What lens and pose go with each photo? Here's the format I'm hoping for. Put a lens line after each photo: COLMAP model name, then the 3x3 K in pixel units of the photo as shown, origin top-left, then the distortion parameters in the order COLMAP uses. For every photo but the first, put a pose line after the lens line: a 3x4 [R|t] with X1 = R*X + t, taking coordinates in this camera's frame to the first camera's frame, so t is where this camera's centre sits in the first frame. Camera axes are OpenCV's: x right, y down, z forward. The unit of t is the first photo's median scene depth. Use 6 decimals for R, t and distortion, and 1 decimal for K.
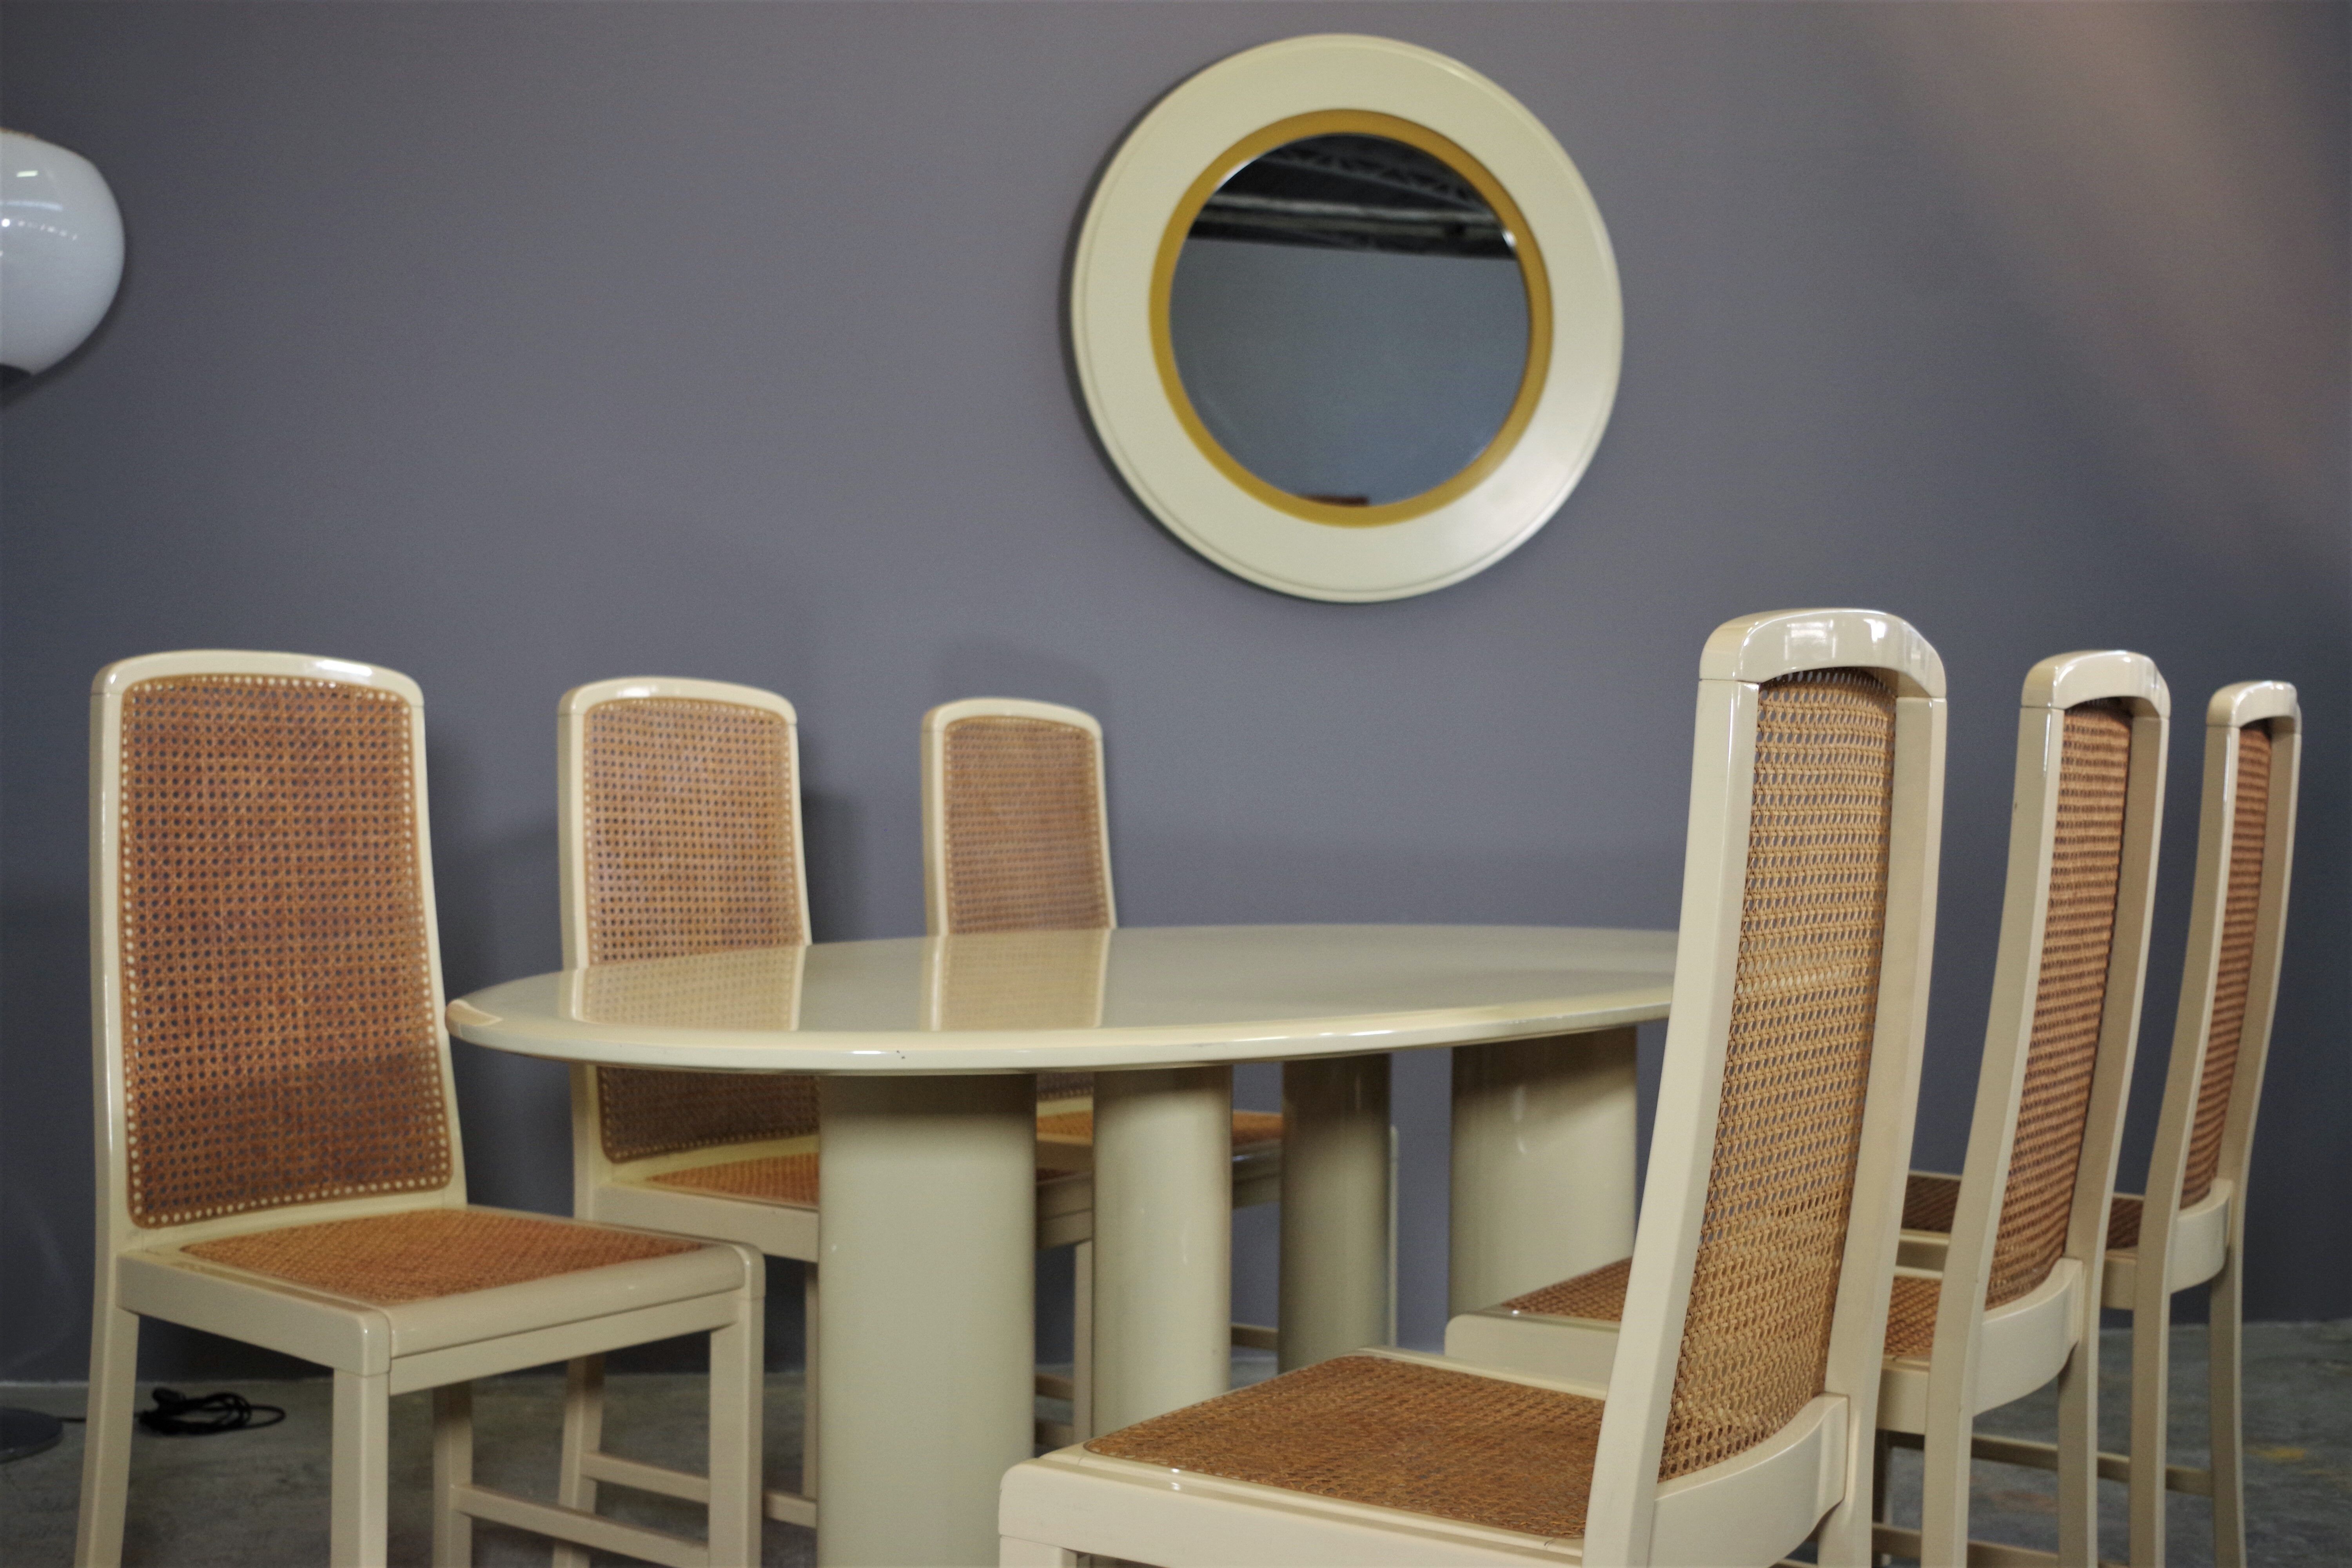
lens RADIAL K [[2586.4, 0, 1176.0], [0, 2586.4, 784.0], [0, 0, 1]] dist [-0.051168, 0.024240]
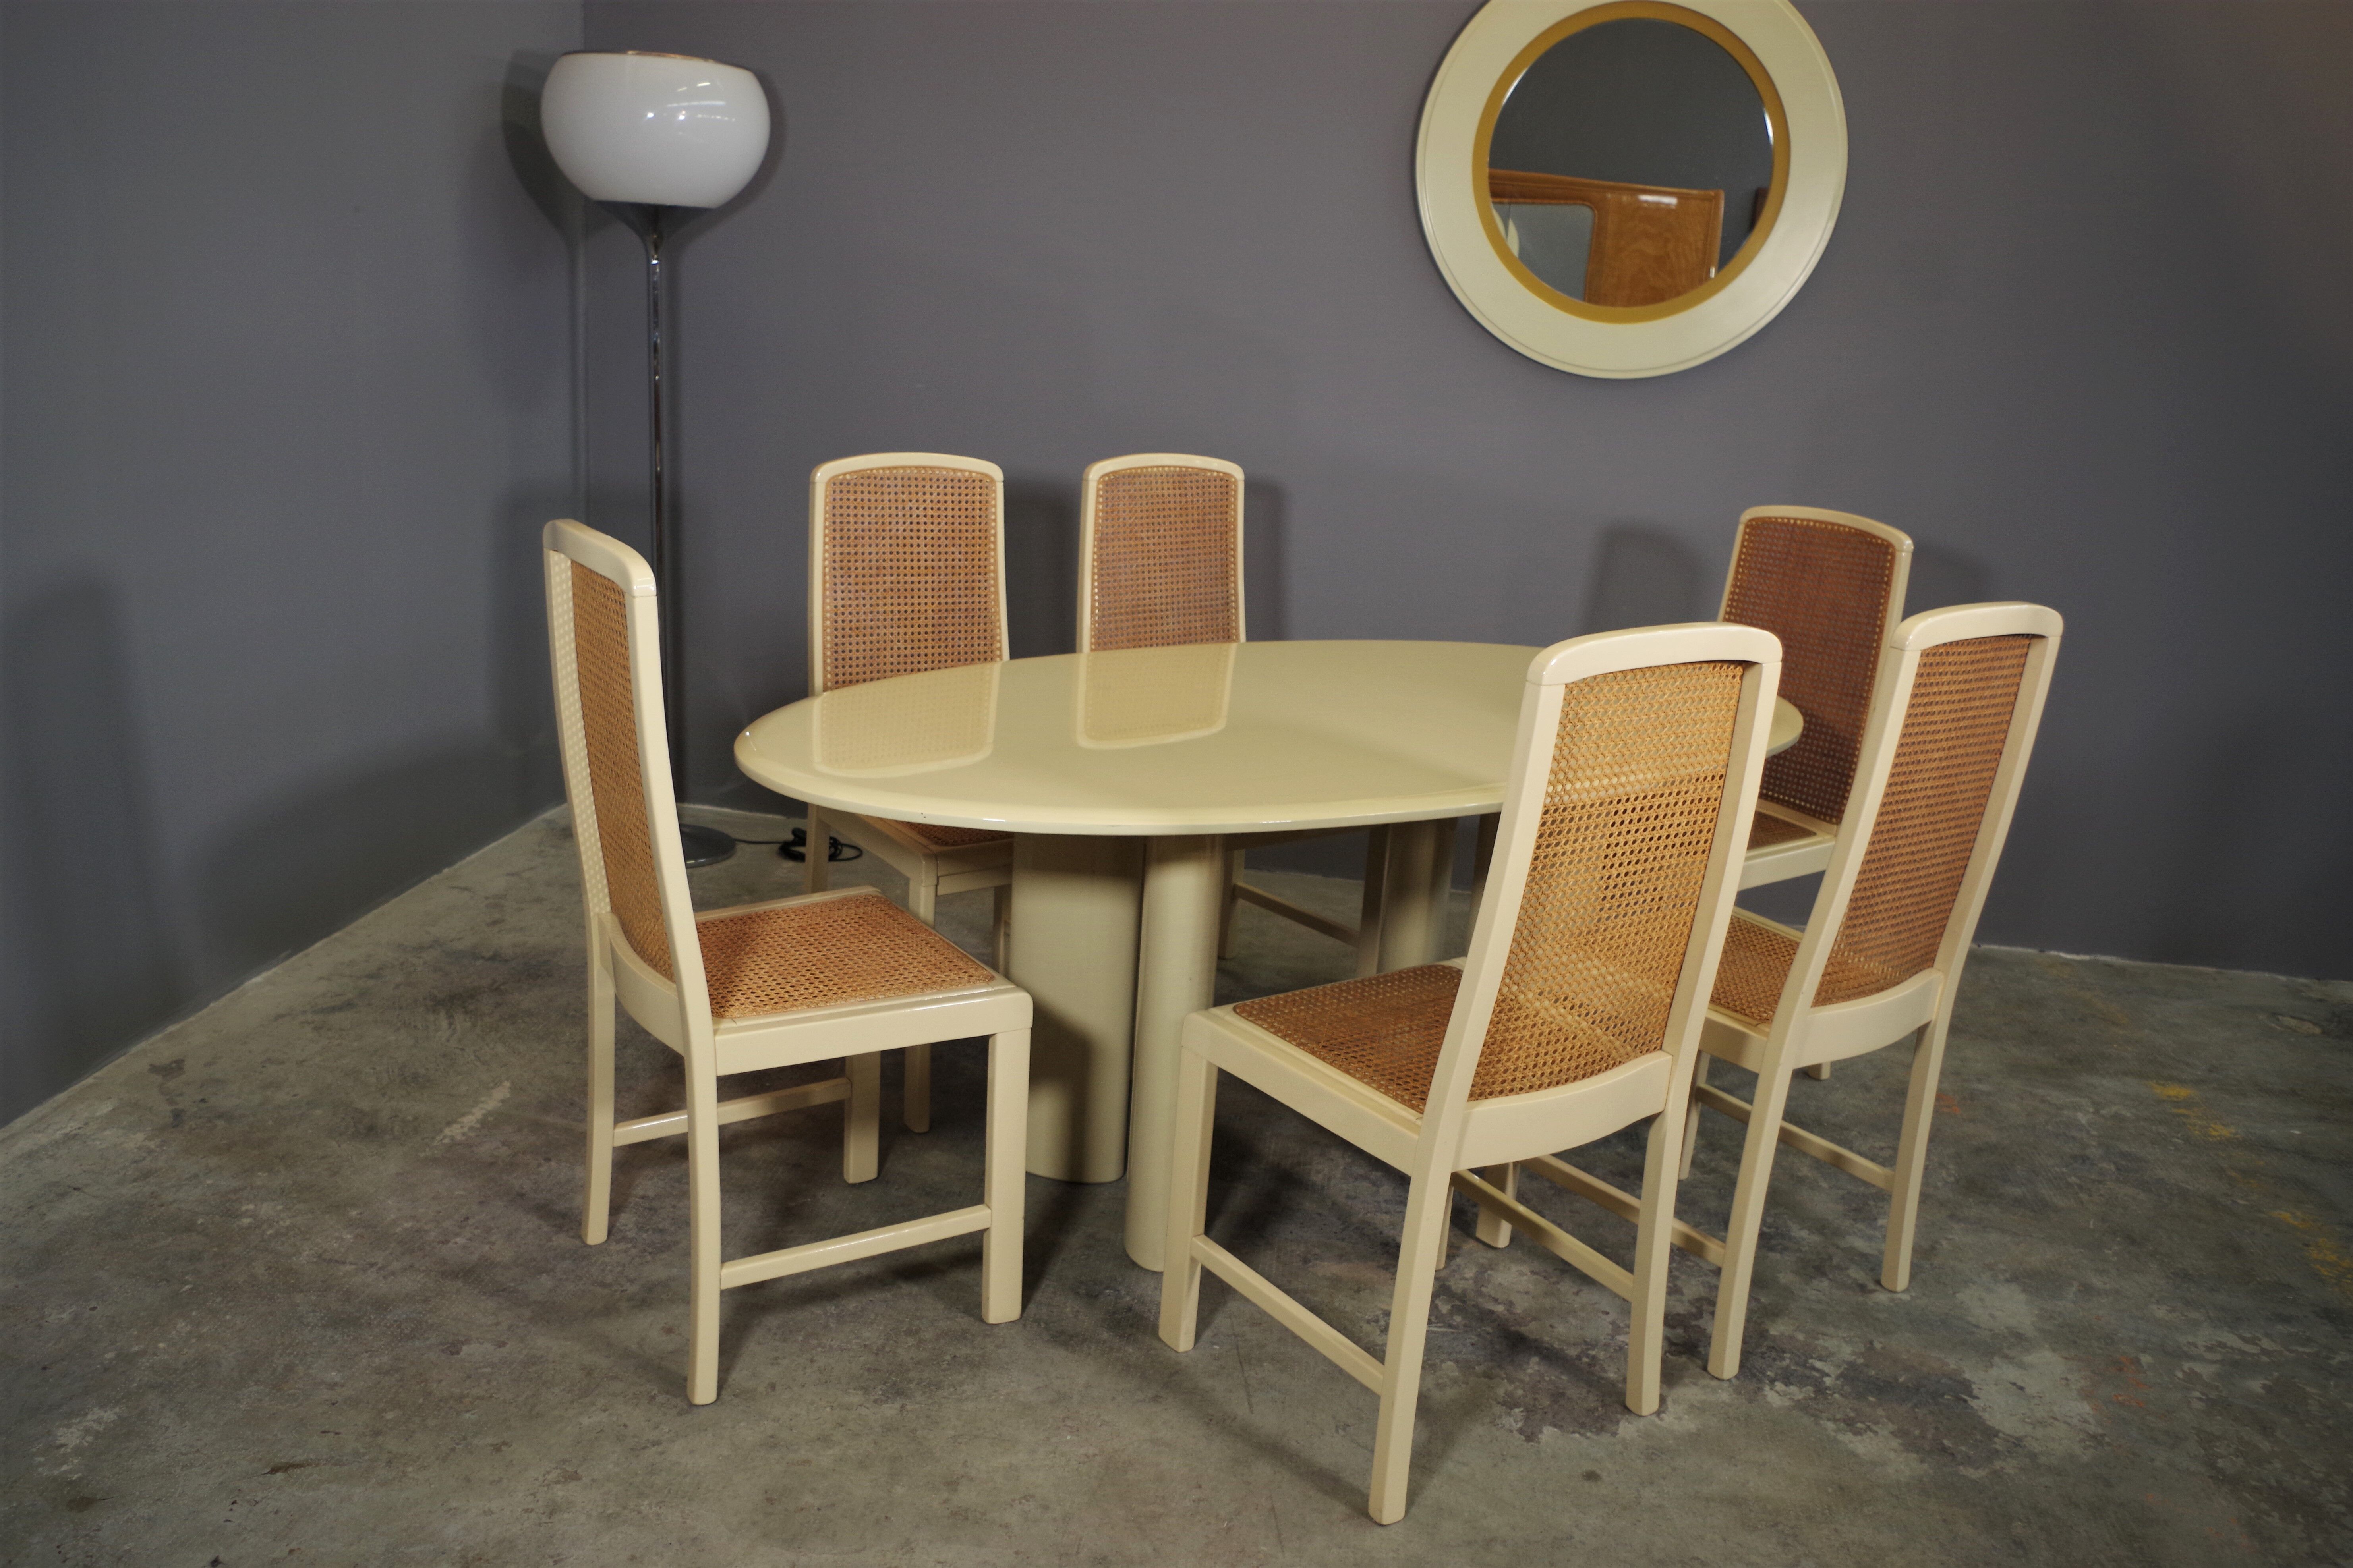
lens RADIAL K [[1855.4, 0, 1164.8], [0, 1855.4, 779.1], [0, 0, 1]] dist [-0.092376, 0.042397]
pose [[0.941197, 0.132177, -0.310929, 0.342401], [-0.050893, 0.965262, 0.256280, -0.160271], [0.334002, -0.225386, 0.915229, 0.054226]]
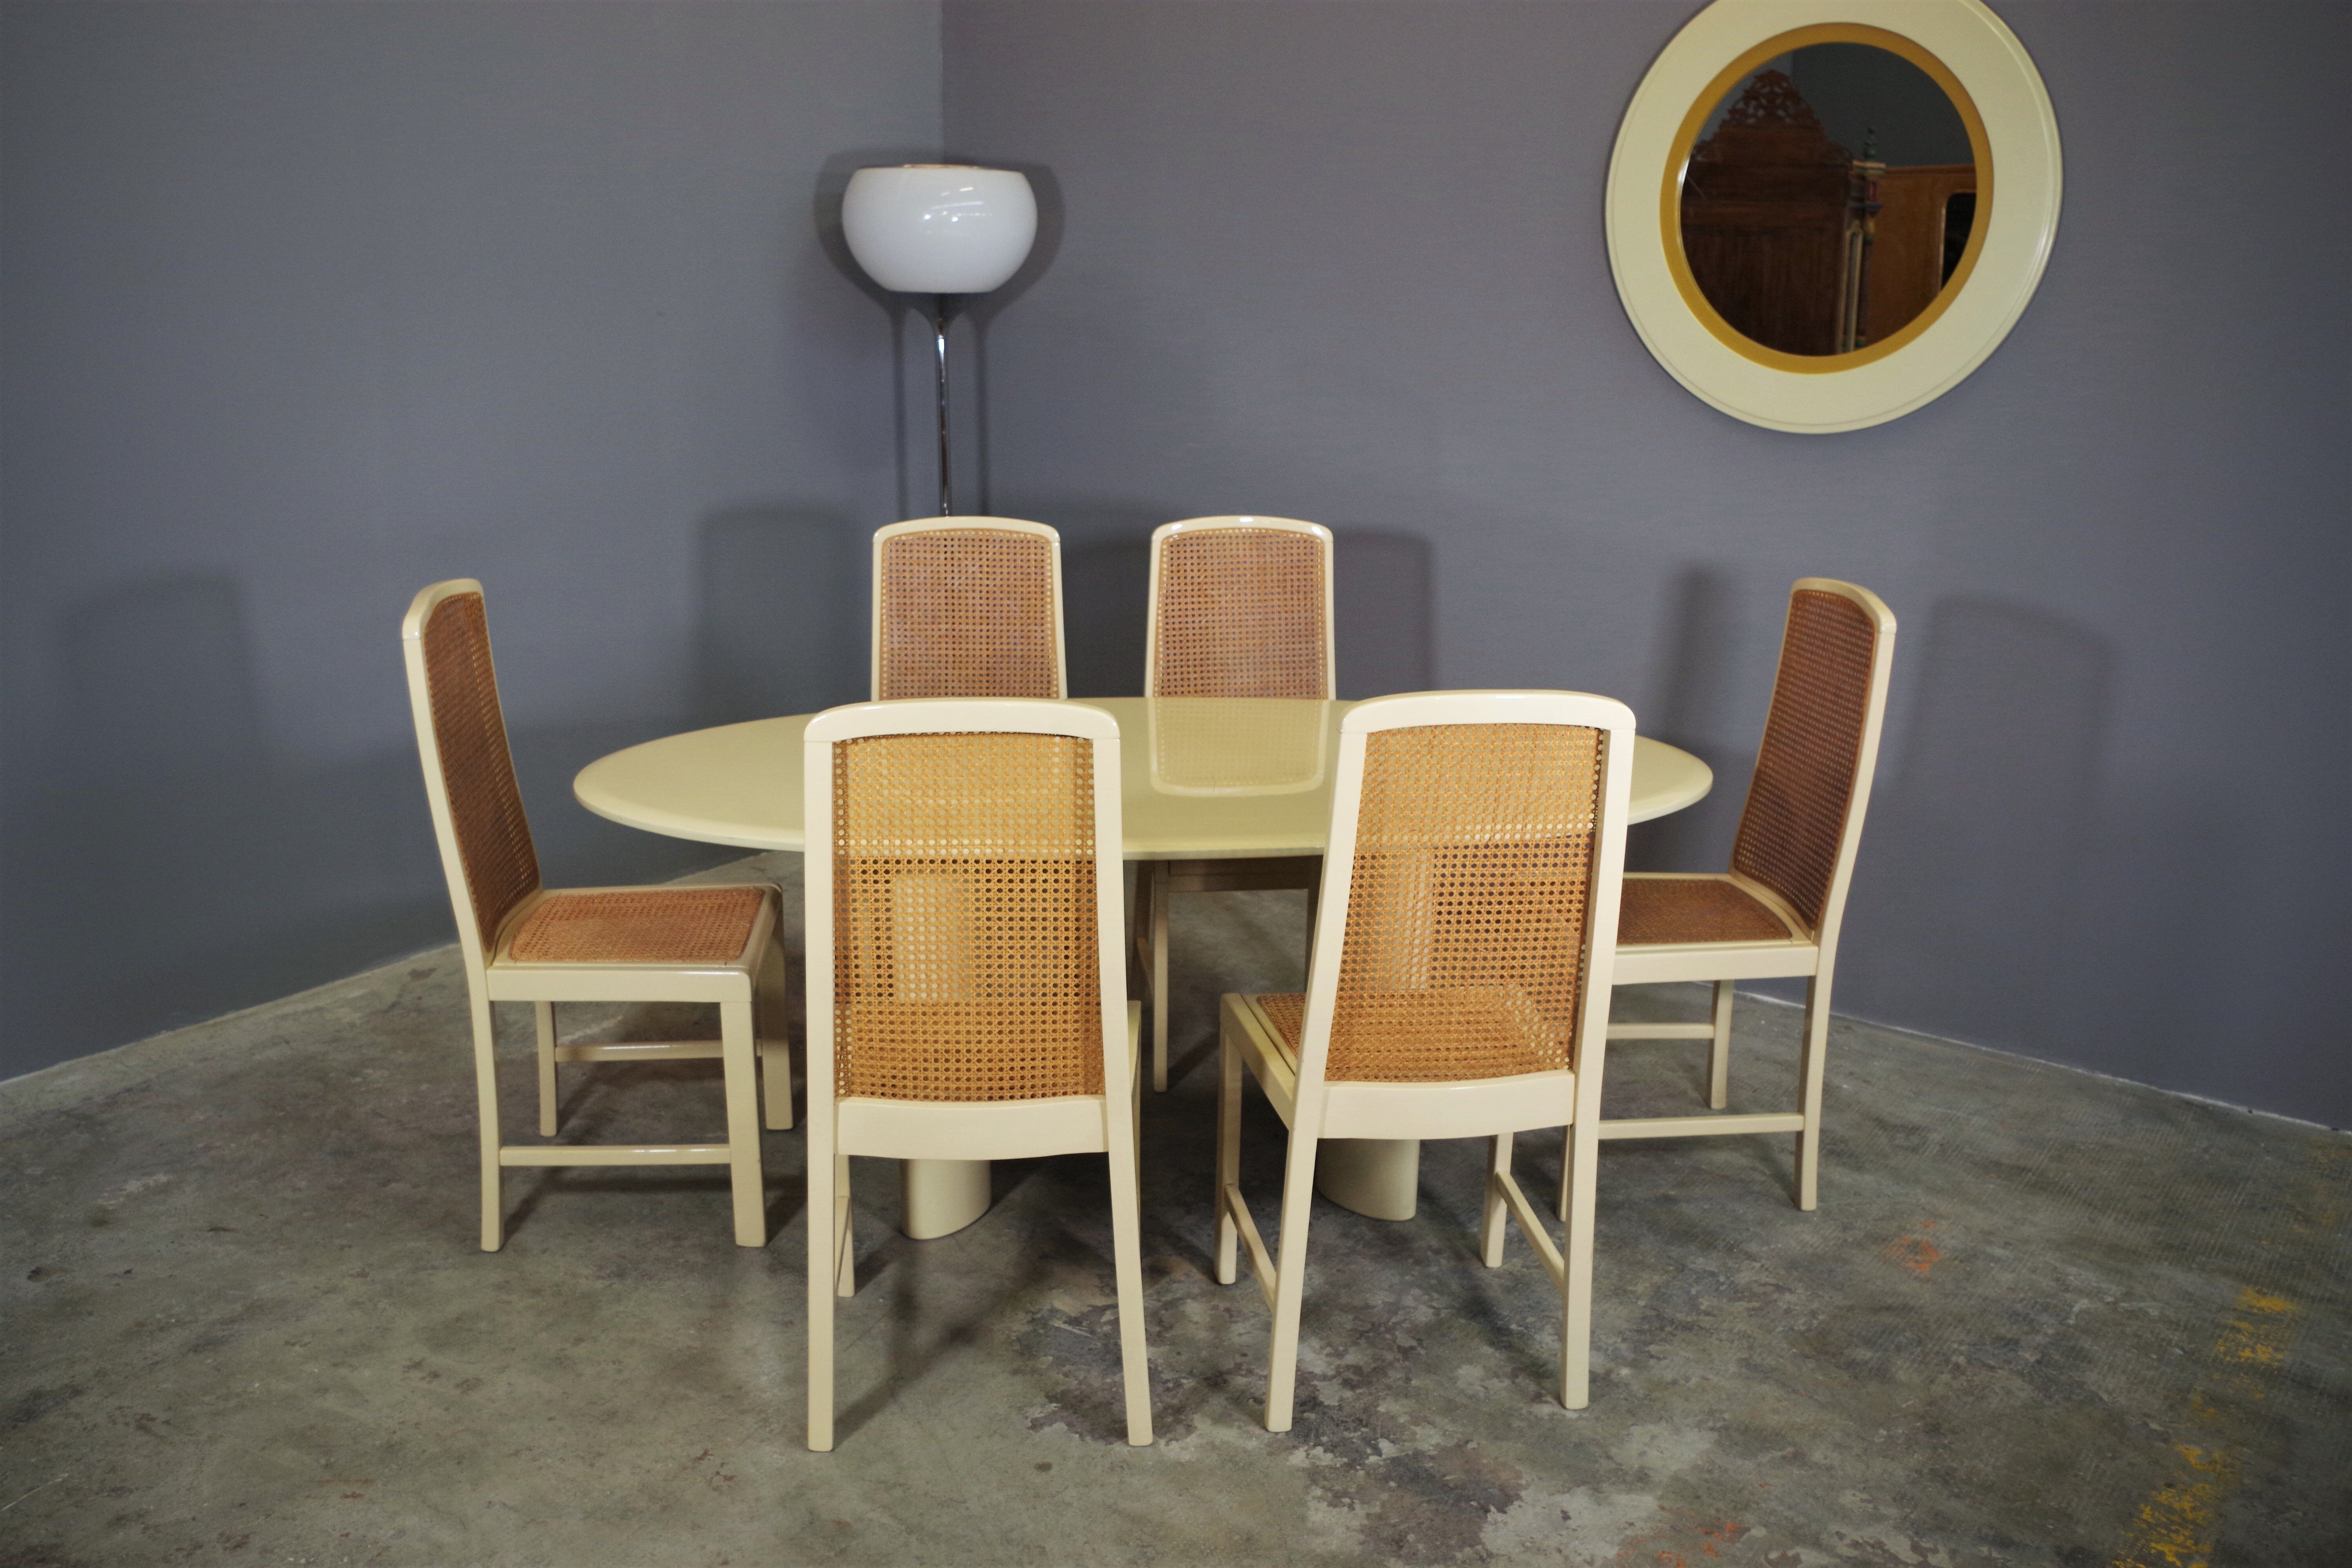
lens RADIAL K [[1991.6, 0, 1176.0], [0, 1991.6, 784.0], [0, 0, 1]] dist [-0.096652, 0.060551]
pose [[0.666470, 0.187644, -0.721531, 0.999072], [-0.000640, 0.967951, 0.251138, -0.228622], [0.745532, -0.166914, 0.645230, 0.278699]]
